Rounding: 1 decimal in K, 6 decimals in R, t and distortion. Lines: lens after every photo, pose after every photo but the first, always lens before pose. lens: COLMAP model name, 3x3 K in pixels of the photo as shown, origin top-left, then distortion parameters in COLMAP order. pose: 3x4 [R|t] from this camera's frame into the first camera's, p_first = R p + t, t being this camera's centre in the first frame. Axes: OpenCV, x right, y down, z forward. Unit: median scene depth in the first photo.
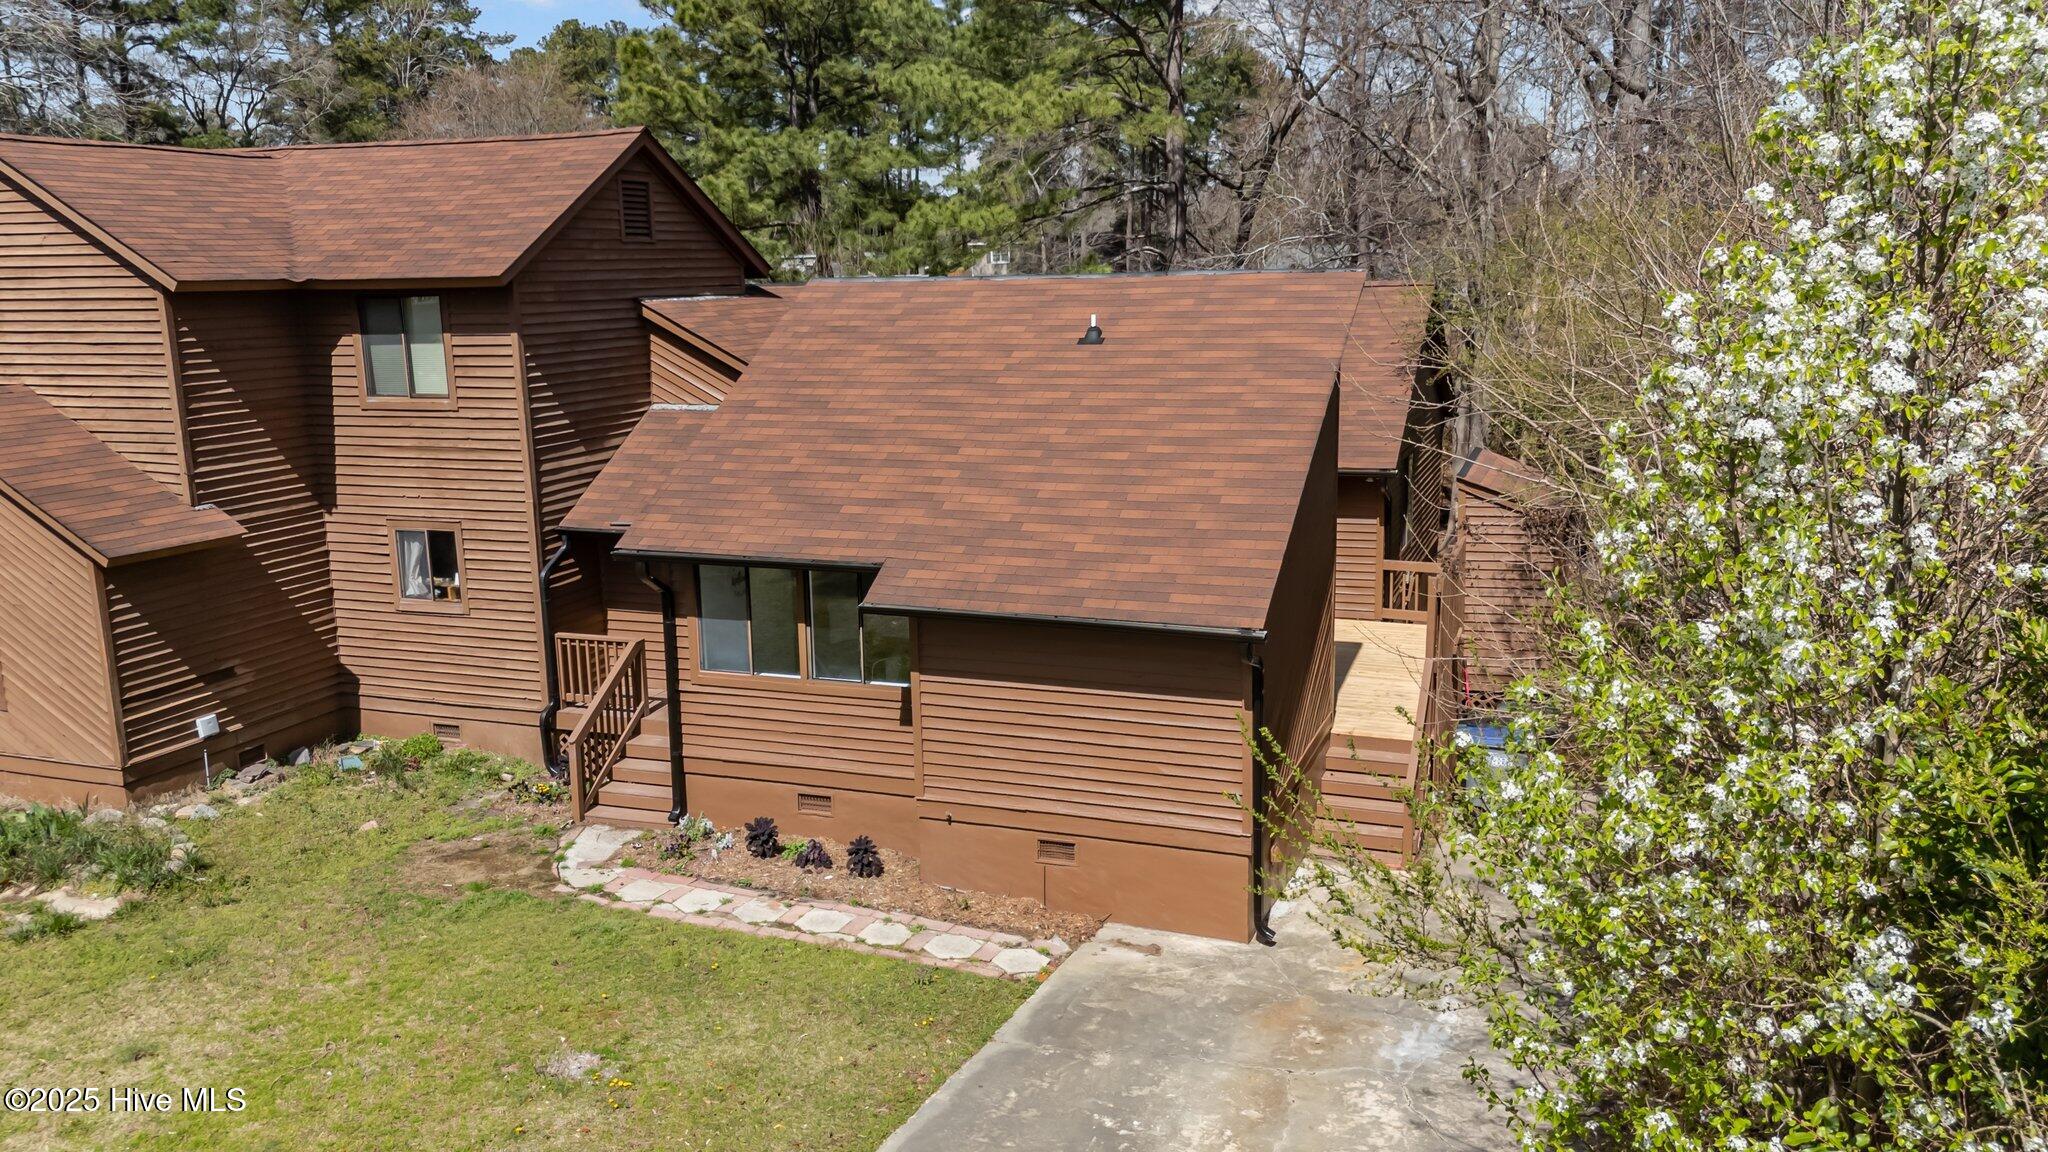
lens RADIAL K [[1520.5, 0, 1016.1], [0, 1520.5, 544.4], [0, 0, 1]] dist [0.052806, -0.049501]
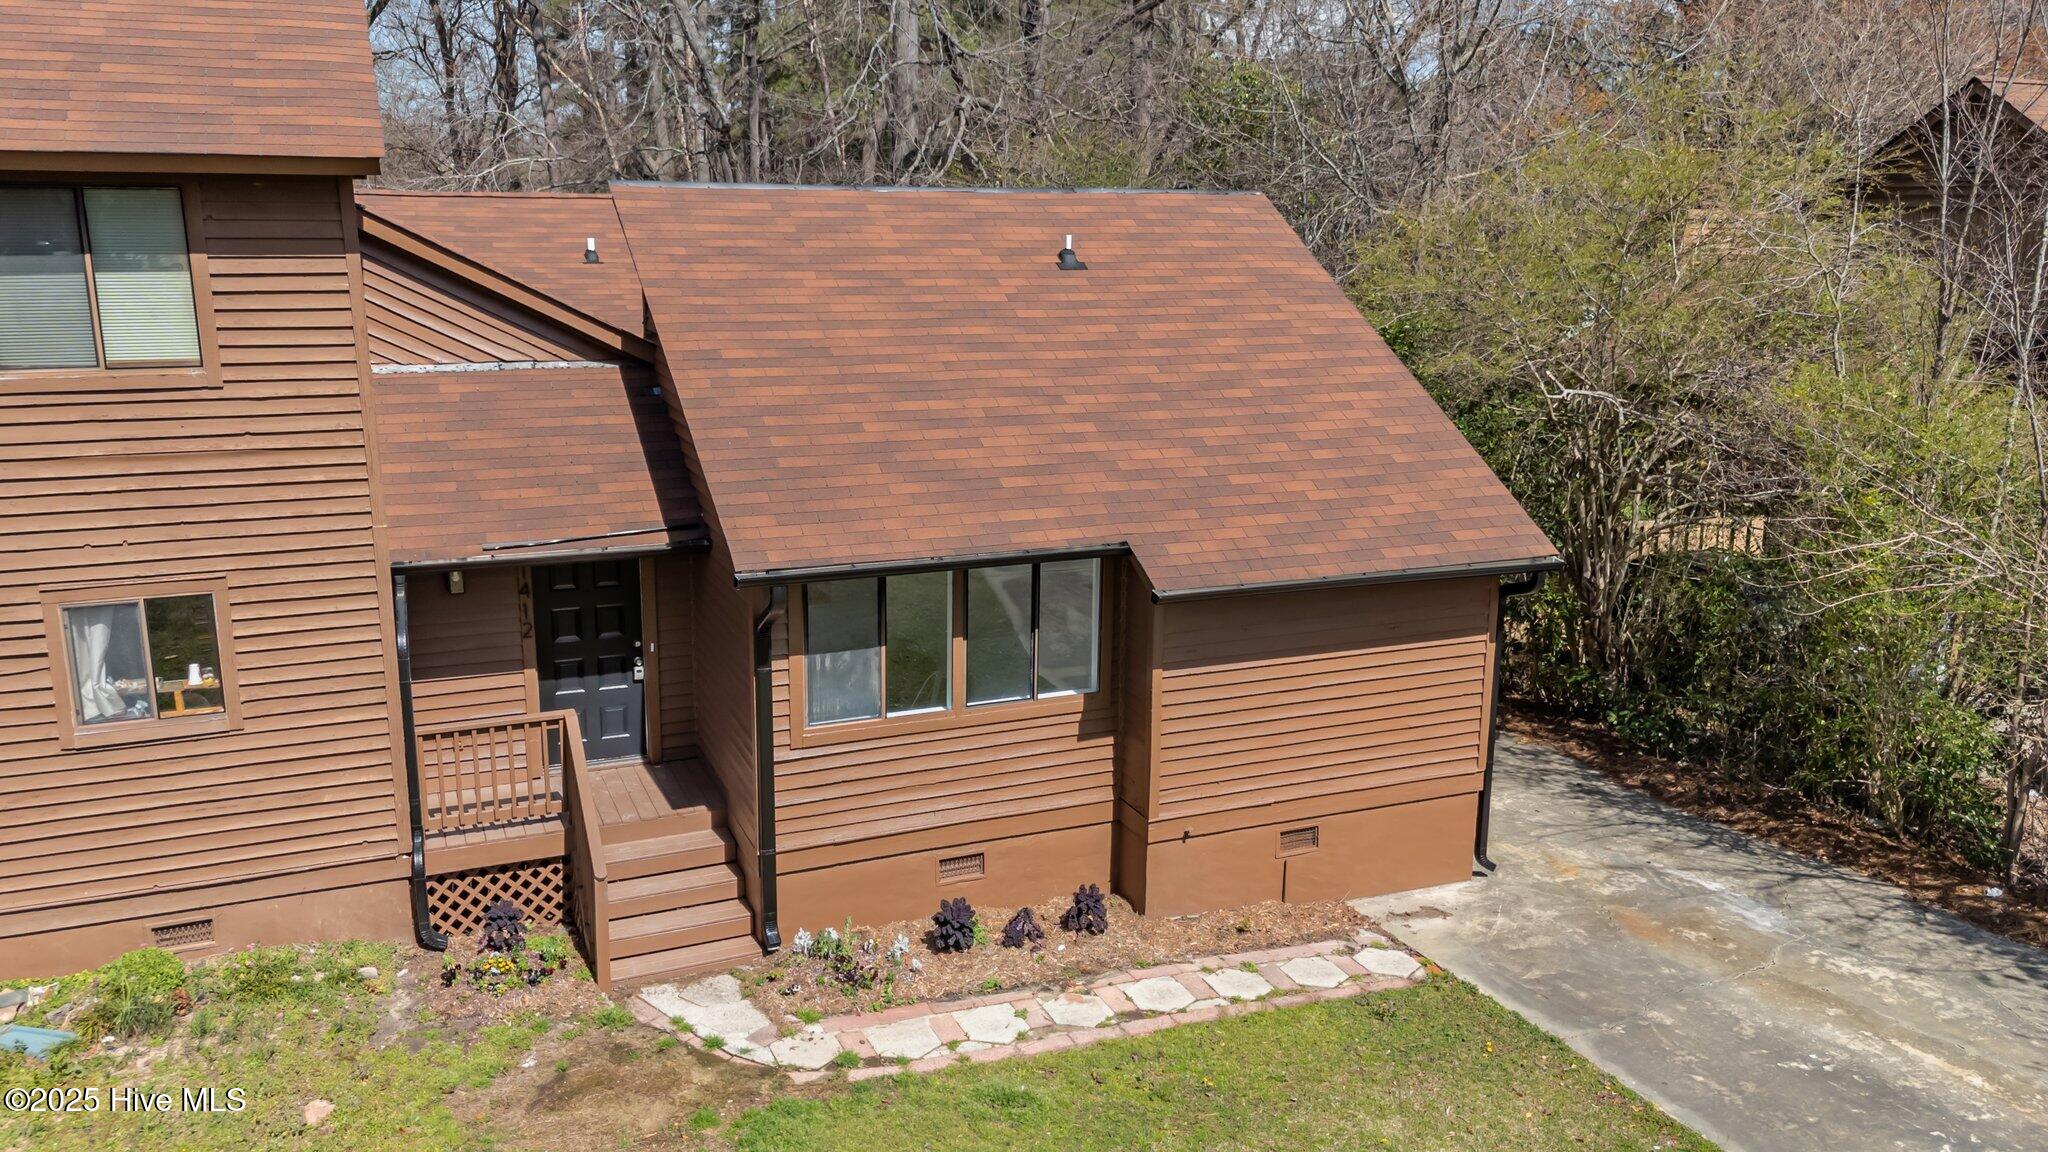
lens RADIAL K [[1520.5, 0, 1015.7], [0, 1520.5, 565.9], [0, 0, 1]] dist [0.052806, -0.049501]
pose [[0.737862, -0.129631, 0.662387, -0.567830], [0.098954, 0.991555, 0.083821, -0.040974], [-0.667659, 0.003698, 0.744458, 0.380946]]
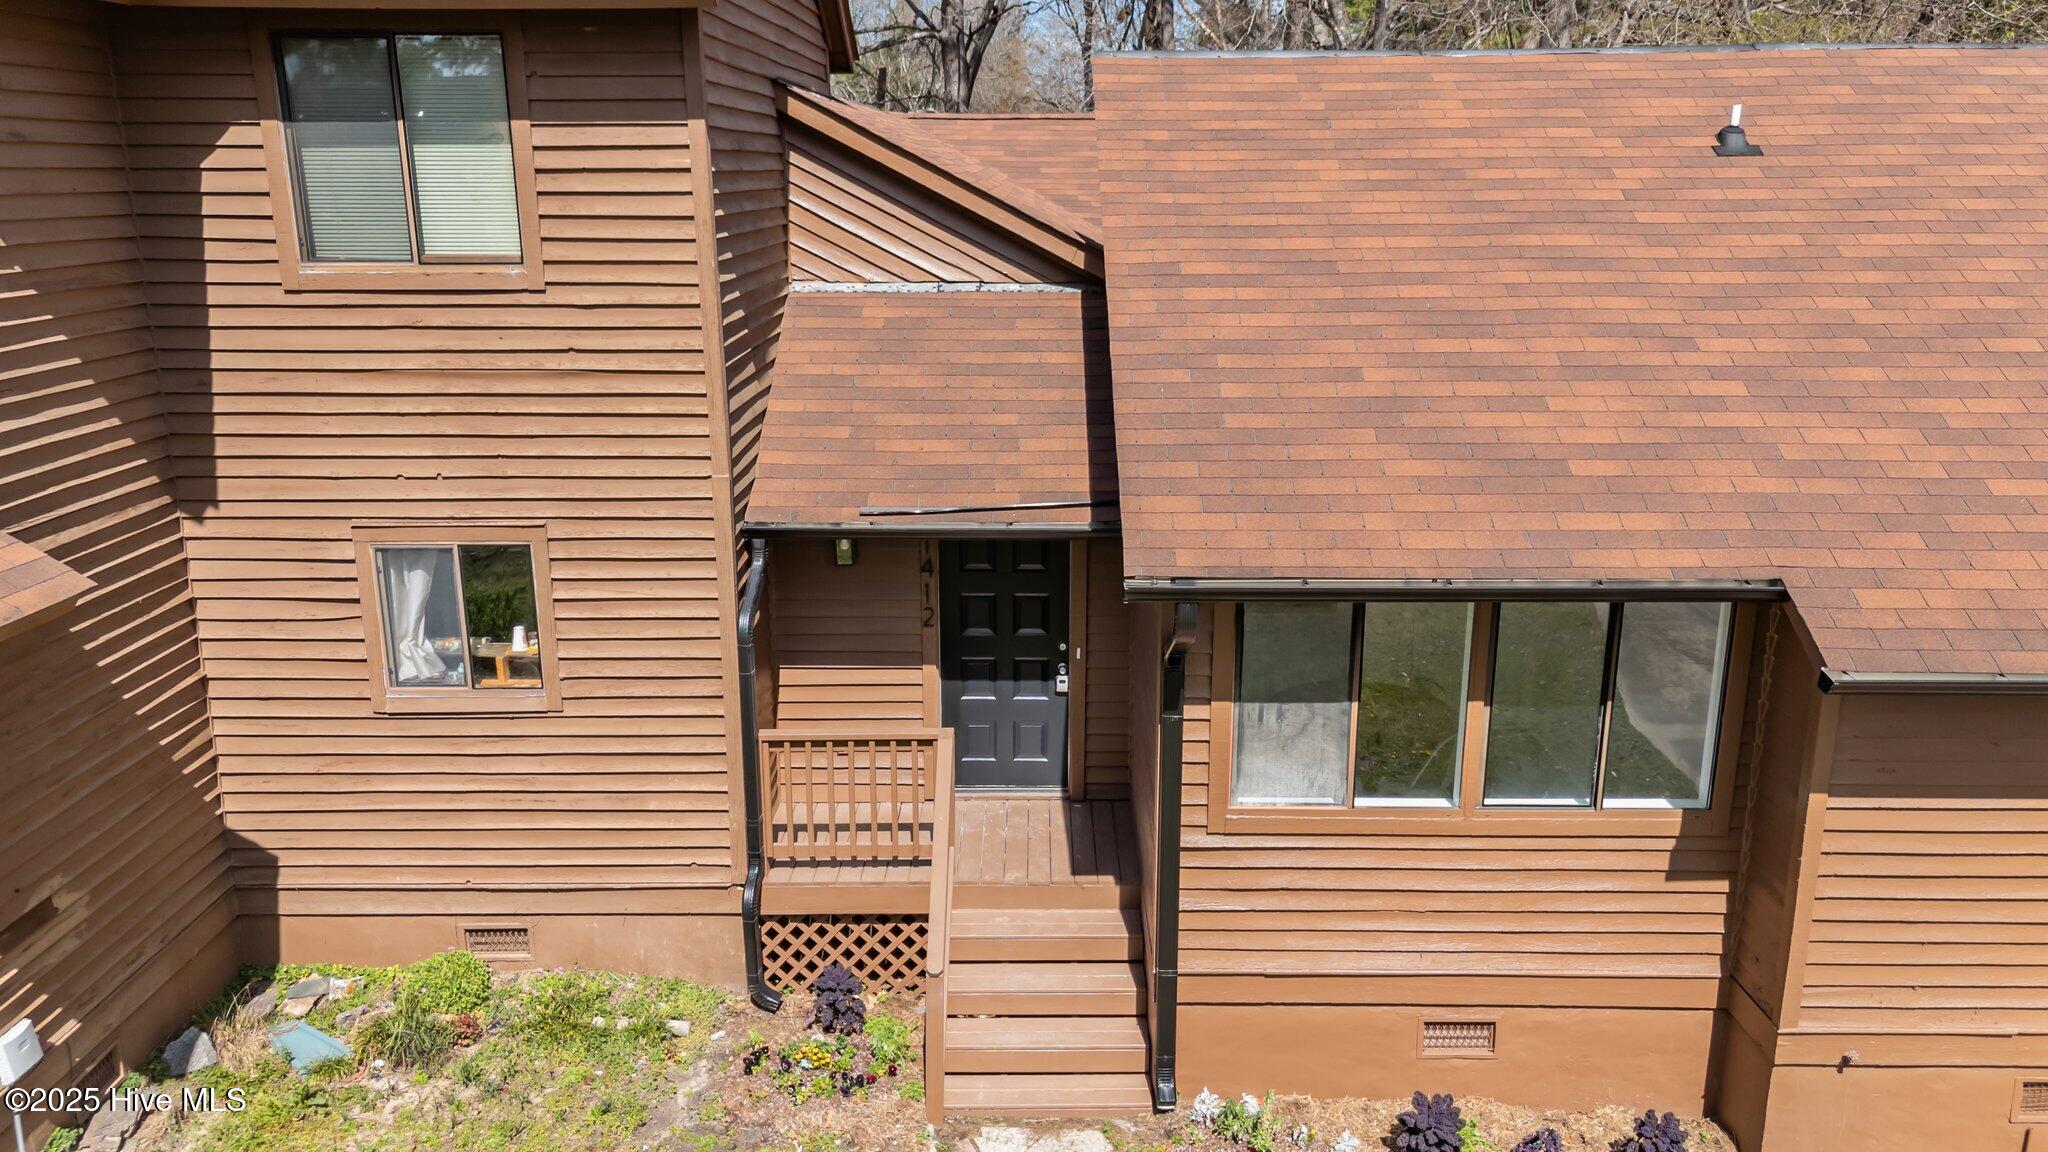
lens RADIAL K [[1520.5, 0, 1020.0], [0, 1520.5, 572.5], [0, 0, 1]] dist [0.052806, -0.049501]
pose [[0.944261, -0.069253, 0.321831, -0.404630], [0.045513, 0.995697, 0.080723, -0.034145], [-0.326037, -0.061576, 0.943350, 0.532048]]
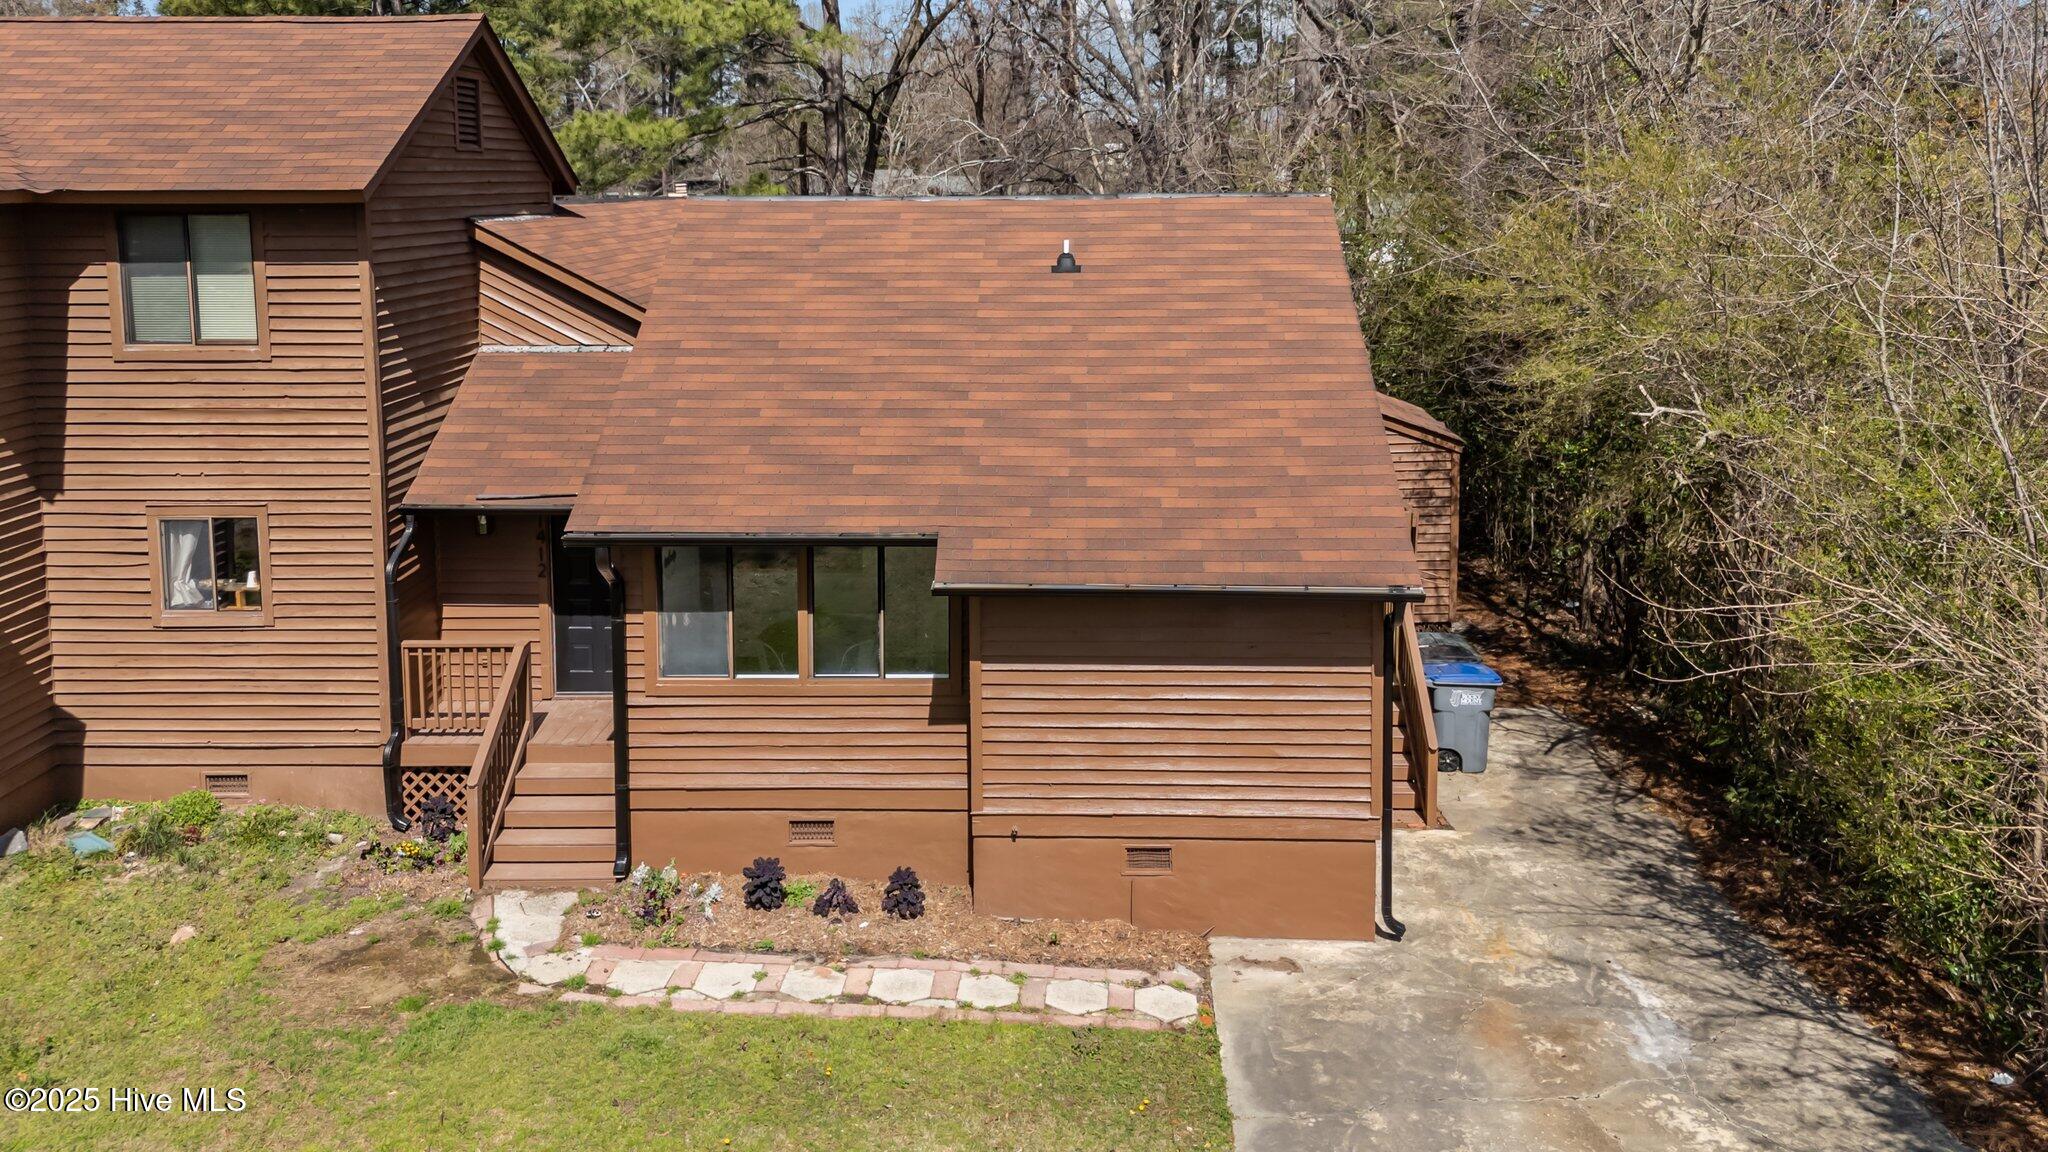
lens RADIAL K [[1520.5, 0, 1010.9], [0, 1520.5, 343.6], [0, 0, 1]] dist [0.052806, -0.049501]
pose [[0.947864, -0.018061, 0.318162, -0.270445], [0.043123, 0.996479, -0.071905, -0.025580], [-0.315743, 0.081877, 0.945306, 0.157138]]
